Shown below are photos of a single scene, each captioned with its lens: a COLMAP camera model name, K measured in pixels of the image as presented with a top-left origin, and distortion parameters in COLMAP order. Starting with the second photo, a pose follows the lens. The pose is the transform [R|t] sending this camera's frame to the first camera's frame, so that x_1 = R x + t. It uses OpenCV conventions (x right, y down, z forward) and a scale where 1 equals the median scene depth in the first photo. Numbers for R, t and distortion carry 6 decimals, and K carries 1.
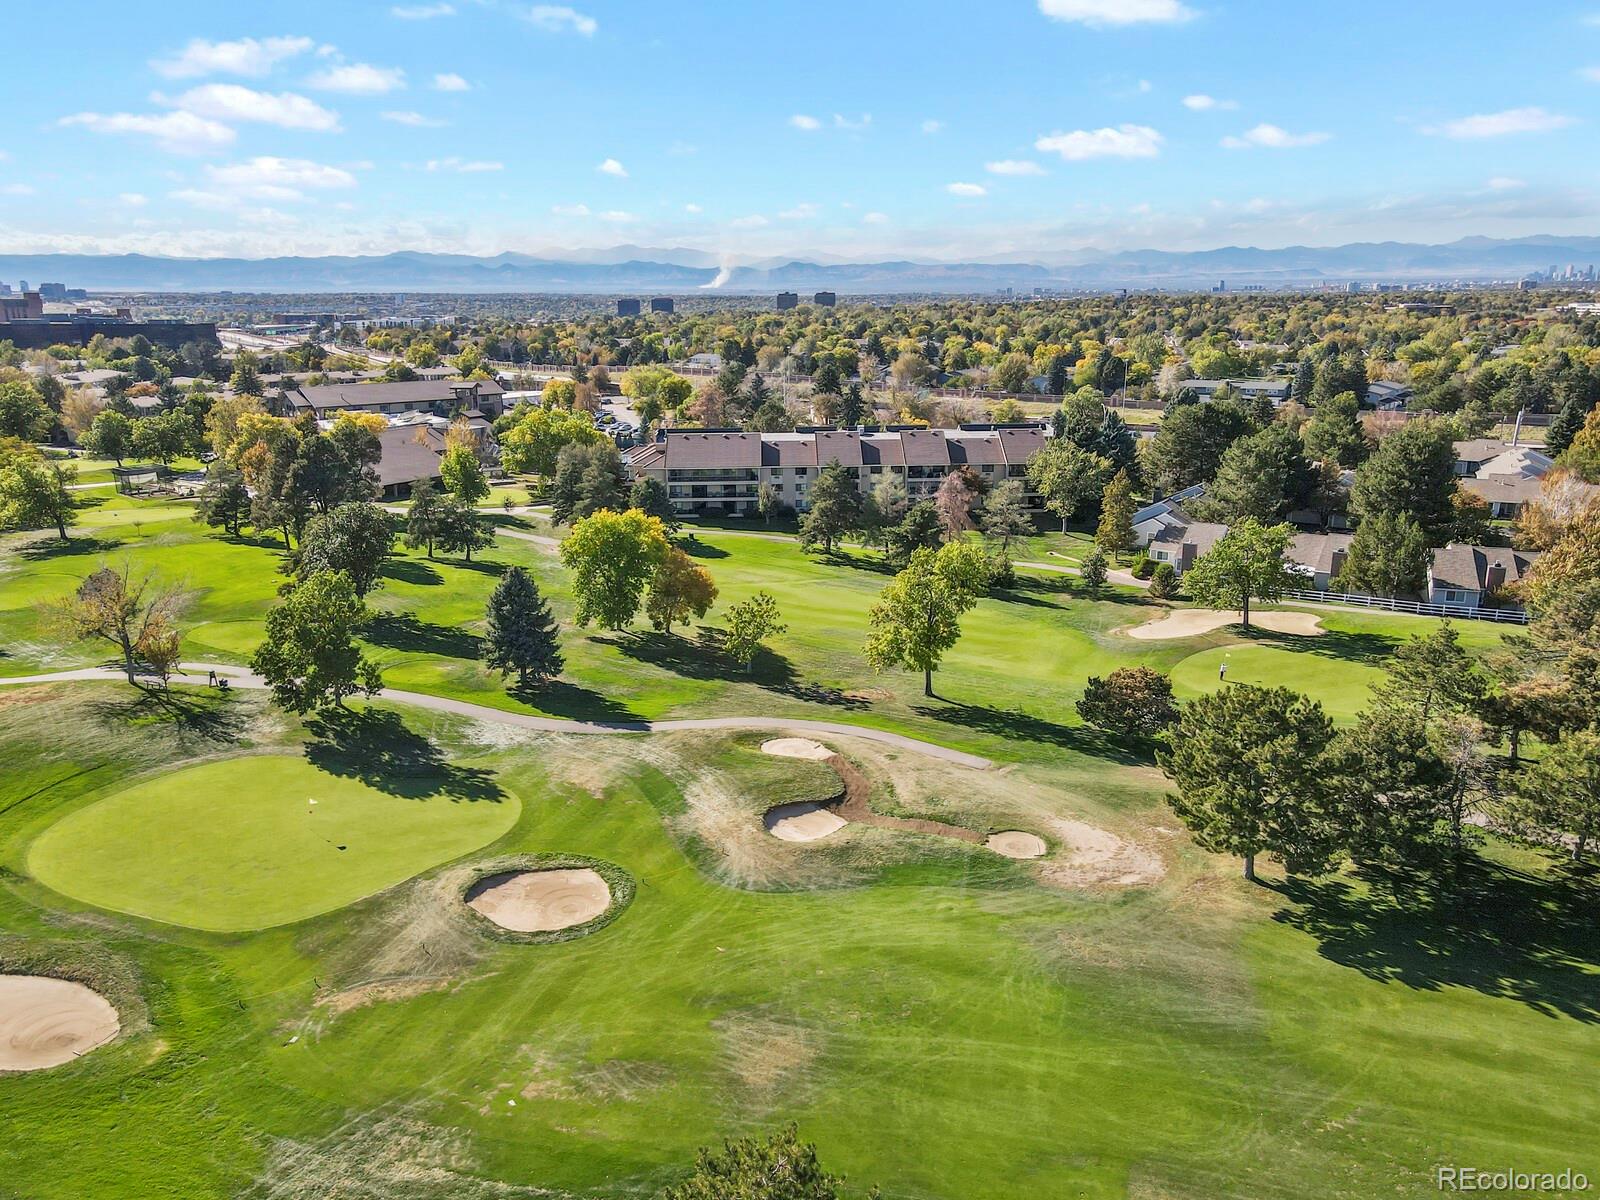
lens RADIAL K [[1175.9, 0, 800.0], [0, 1175.9, 600.0], [0, 0, 1]] dist [0.032821, 0.032245]
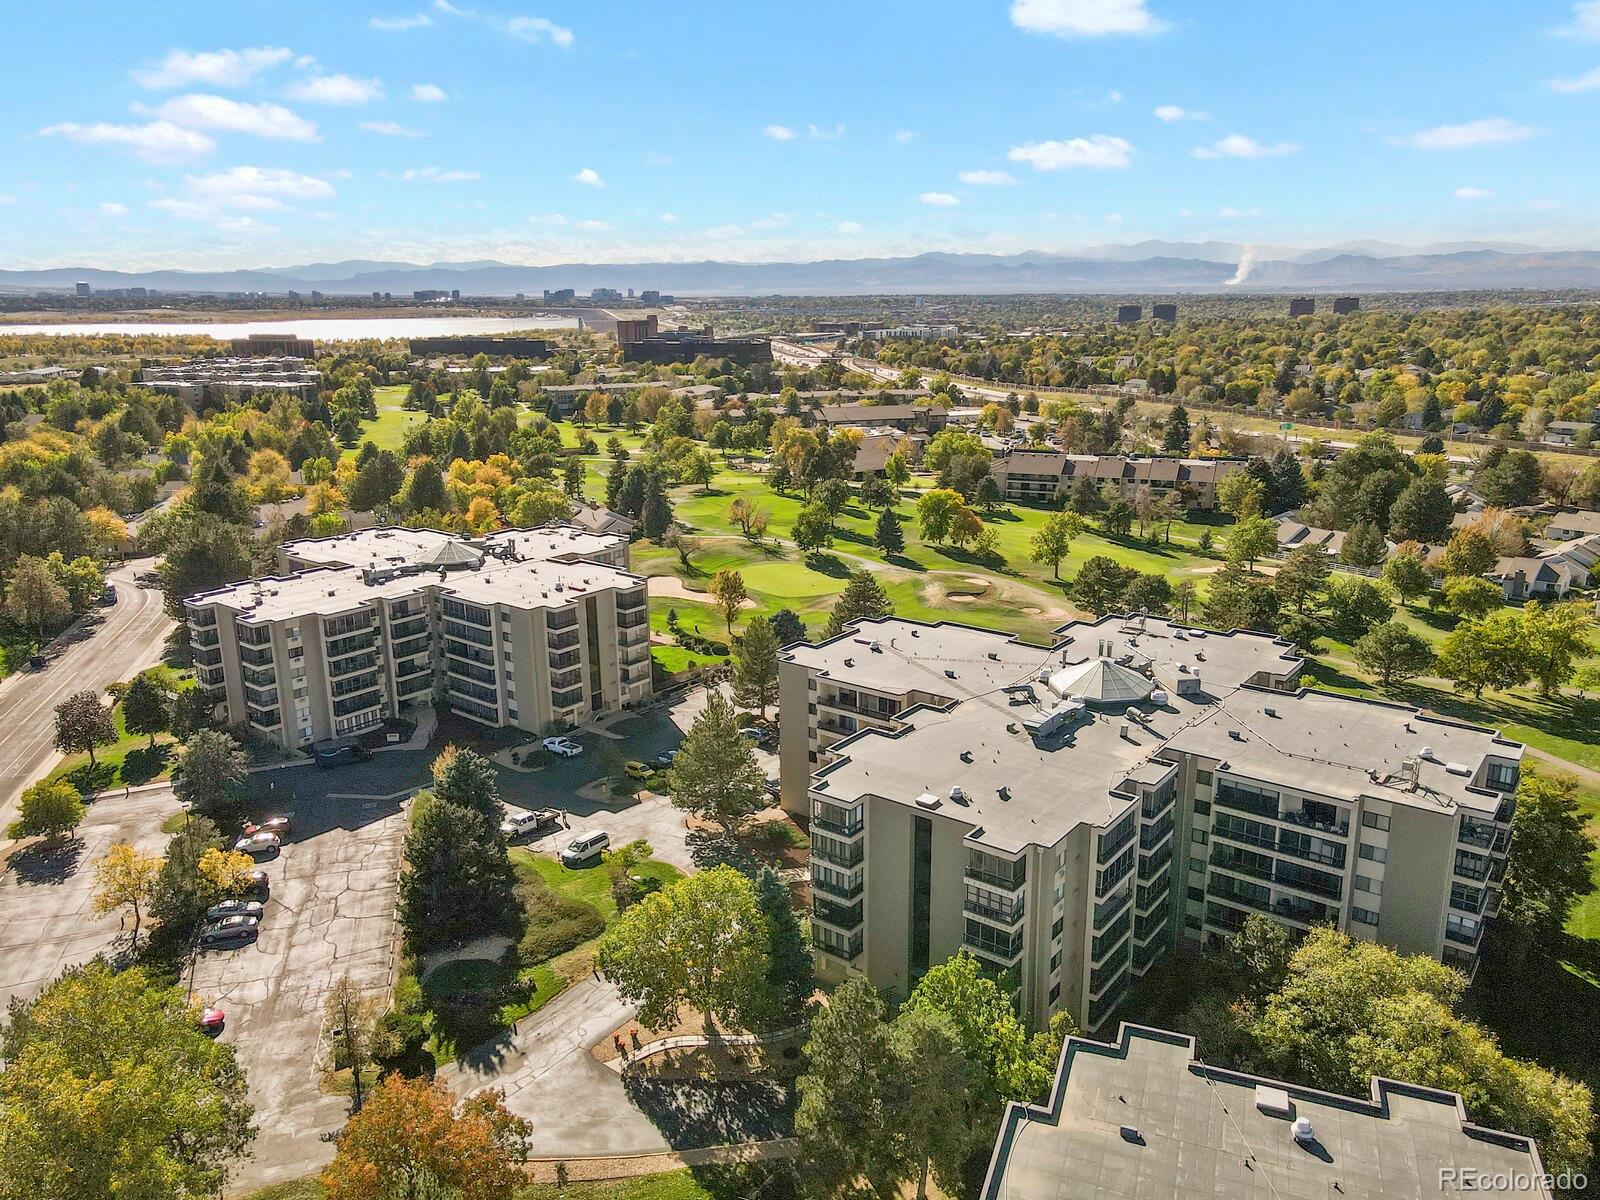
lens RADIAL K [[1175.9, 0, 800.0], [0, 1175.9, 600.0], [0, 0, 1]] dist [0.032821, 0.032245]
pose [[0.914332, 0.105536, -0.390971, 0.298907], [-0.104915, 0.994215, 0.023016, 0.066468], [0.391138, 0.019975, 0.920115, -0.699153]]
